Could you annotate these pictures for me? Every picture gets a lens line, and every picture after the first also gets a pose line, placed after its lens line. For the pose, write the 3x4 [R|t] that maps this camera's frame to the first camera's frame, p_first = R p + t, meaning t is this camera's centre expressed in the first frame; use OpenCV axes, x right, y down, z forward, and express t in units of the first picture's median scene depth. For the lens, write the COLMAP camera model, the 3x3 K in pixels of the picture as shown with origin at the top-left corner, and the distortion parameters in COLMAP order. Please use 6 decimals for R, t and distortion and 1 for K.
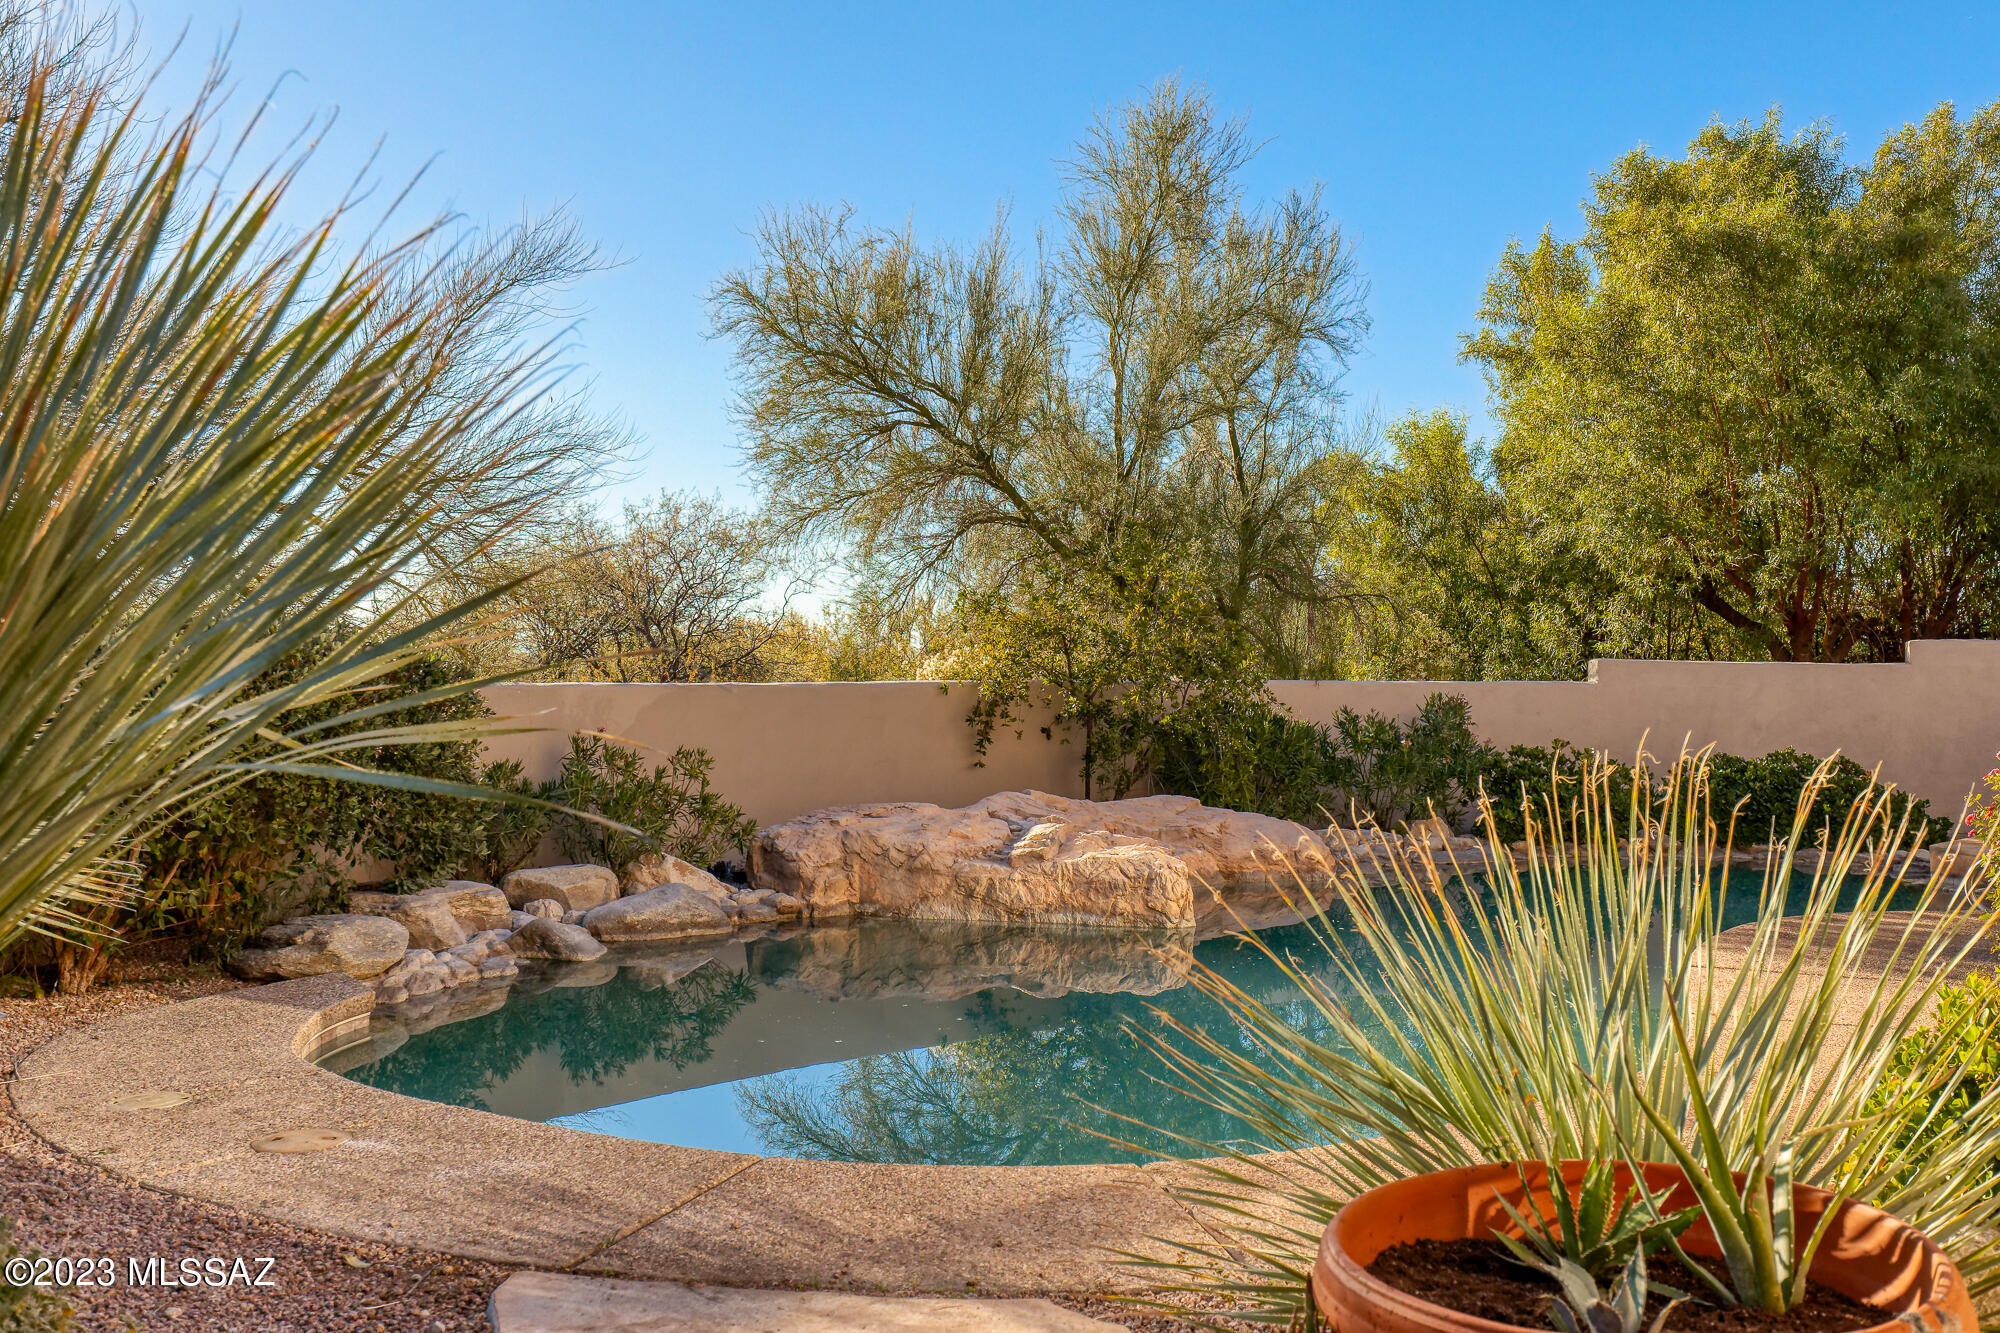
lens RADIAL K [[2007.2, 0, 1000.0], [0, 2007.2, 666.5], [0, 0, 1]] dist [-0.008009, -0.003434]
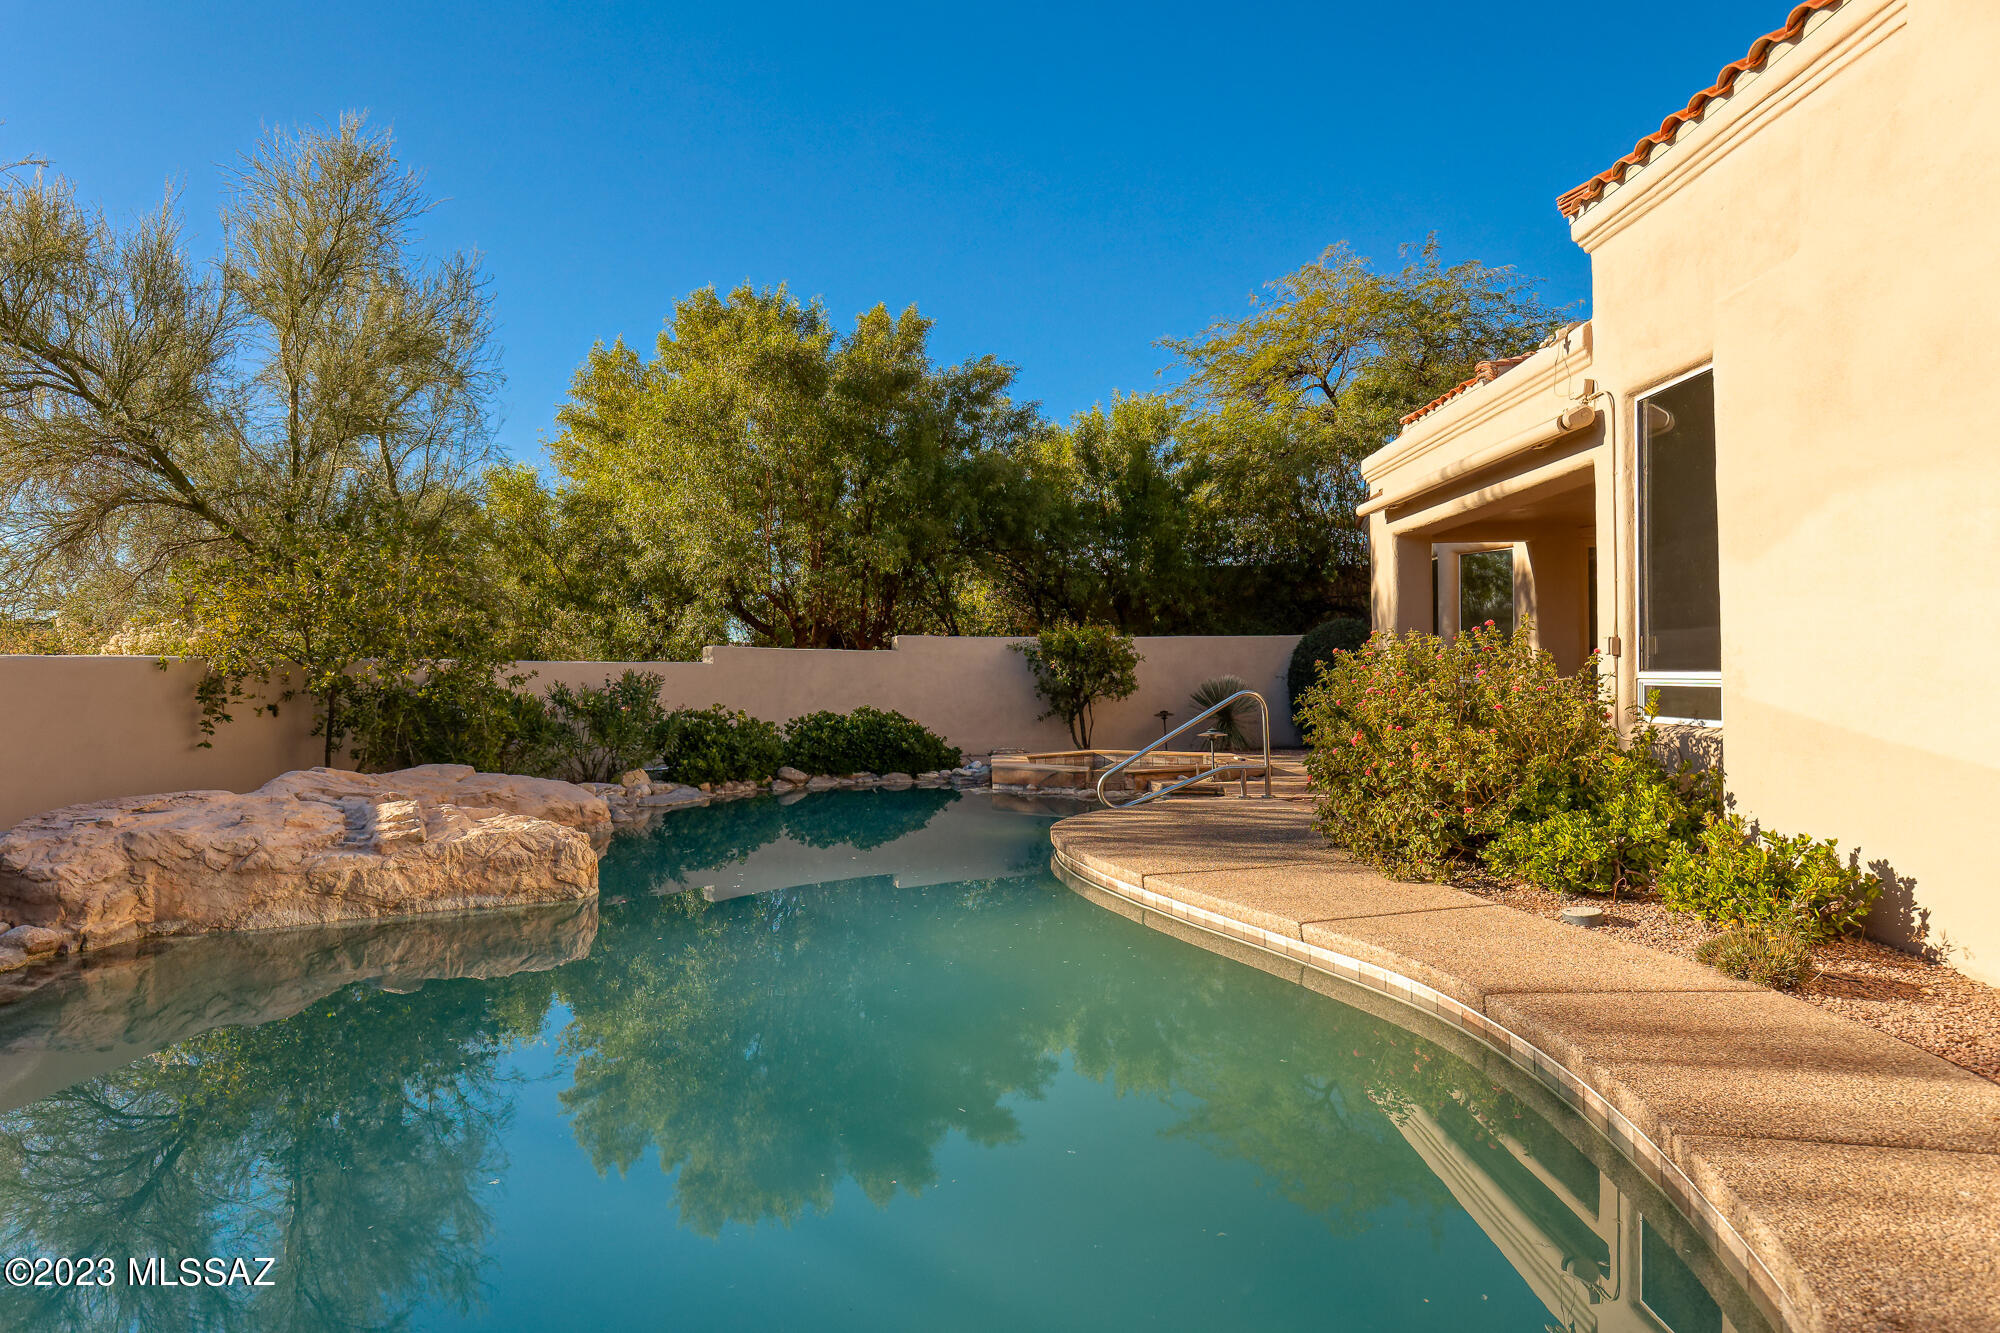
lens RADIAL K [[1125.3, 0, 1000.0], [0, 1125.3, 666.5], [0, 0, 1]] dist [0.002117, 0.000242]
pose [[0.706092, -0.002056, 0.708117, -0.150791], [0.006363, 0.999974, -0.003441, 0.020068], [-0.708091, 0.006935, 0.706087, 0.447566]]
